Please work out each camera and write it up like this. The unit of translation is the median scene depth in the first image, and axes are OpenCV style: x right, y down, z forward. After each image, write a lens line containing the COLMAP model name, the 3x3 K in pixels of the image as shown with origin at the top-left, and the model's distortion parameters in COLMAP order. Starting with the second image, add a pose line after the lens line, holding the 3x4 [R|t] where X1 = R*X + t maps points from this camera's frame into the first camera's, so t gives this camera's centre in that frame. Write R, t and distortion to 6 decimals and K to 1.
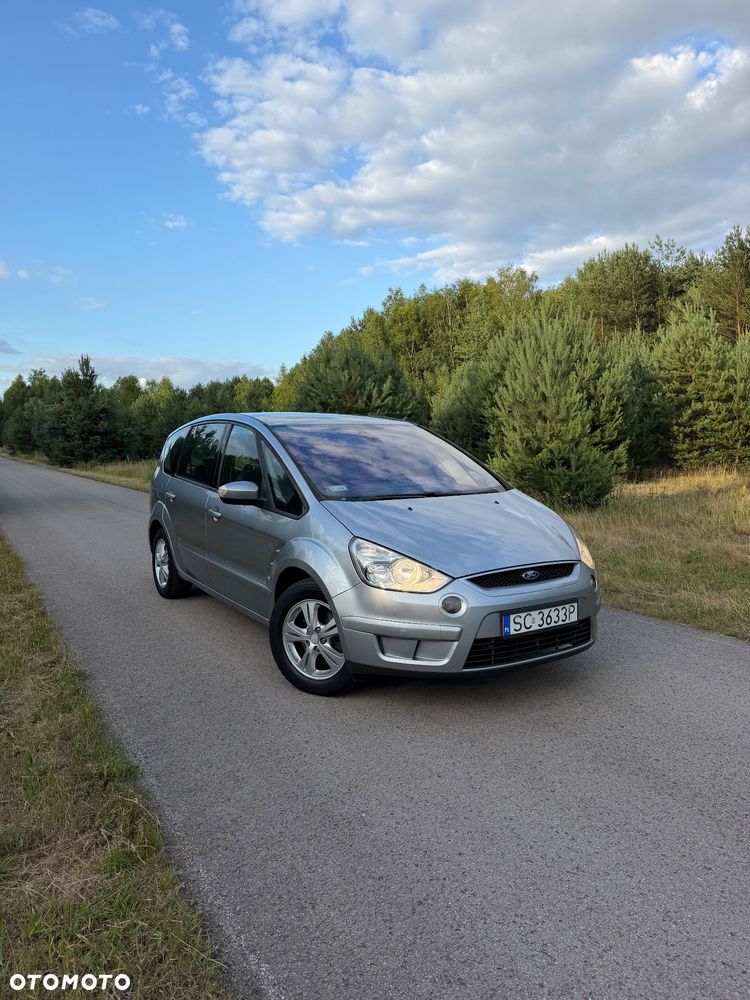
lens RADIAL K [[720.9, 0, 374.6], [0, 720.9, 496.3], [0, 0, 1]] dist [0.022667, -0.029589]
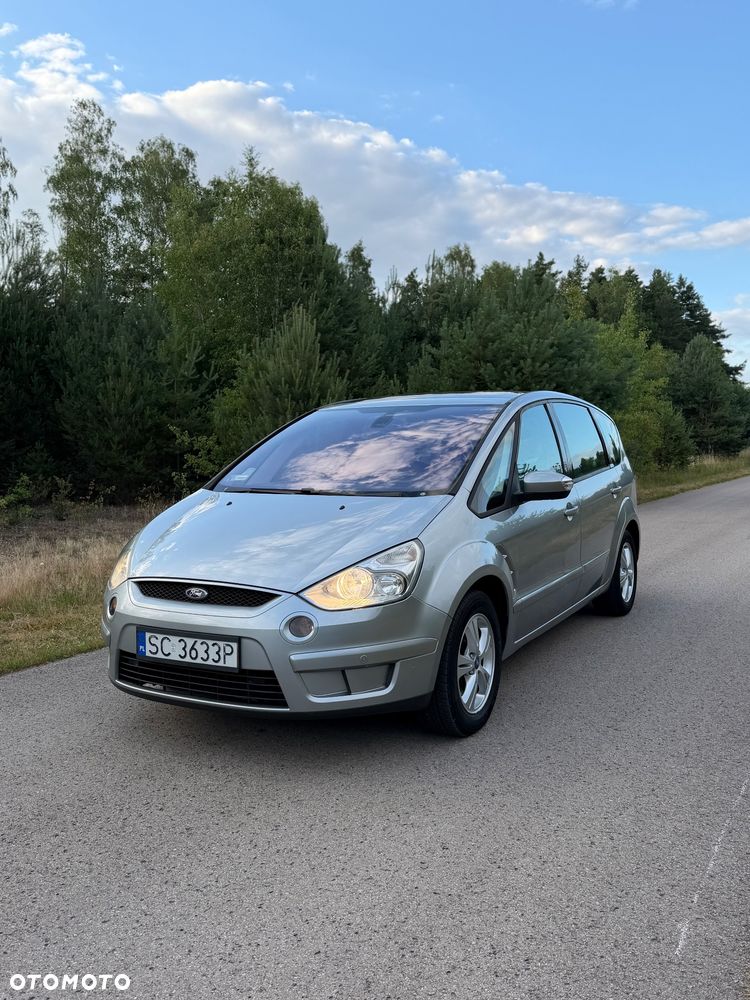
lens RADIAL K [[867.9, 0, 386.8], [0, 867.9, 488.7], [0, 0, 1]] dist [0.077875, -0.131825]
pose [[0.482761, 0.048959, -0.874383, 0.652081], [-0.061997, 0.997842, 0.021642, -0.022697], [0.873555, 0.043762, 0.484754, 0.401706]]
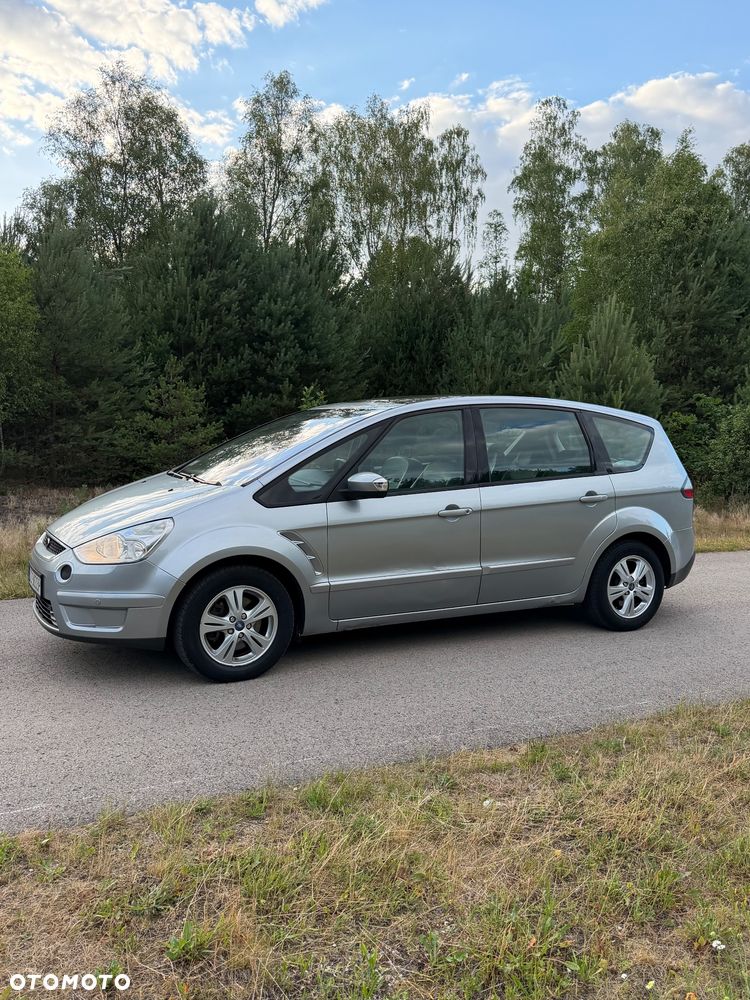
lens RADIAL K [[867.9, 0, 371.2], [0, 867.9, 506.1], [0, 0, 1]] dist [0.077875, -0.131825]
pose [[-0.074578, 0.097993, -0.992389, 0.863546], [-0.097969, 0.989626, 0.105083, -0.079165], [0.992391, 0.105060, -0.064204, 0.894089]]
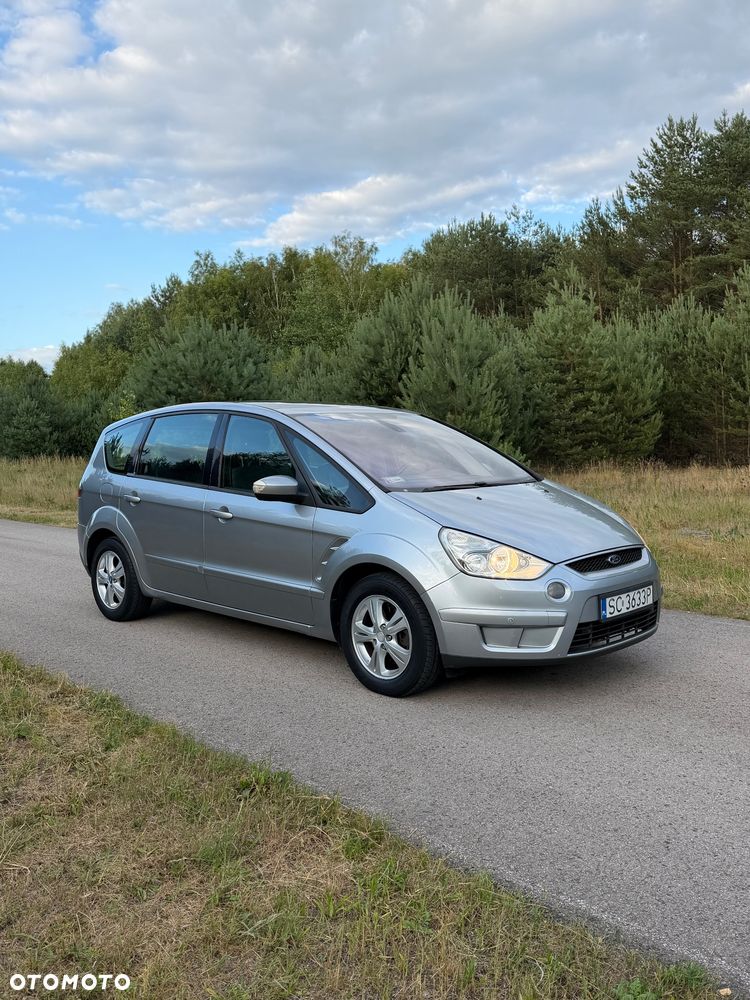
lens RADIAL K [[867.9, 0, 366.2], [0, 867.9, 495.5], [0, 0, 1]] dist [0.077875, -0.131825]
pose [[0.975386, -0.026182, 0.218945, -0.219722], [0.028900, 0.999540, -0.009220, 0.011788], [-0.218603, 0.015320, 0.975694, -0.068112]]
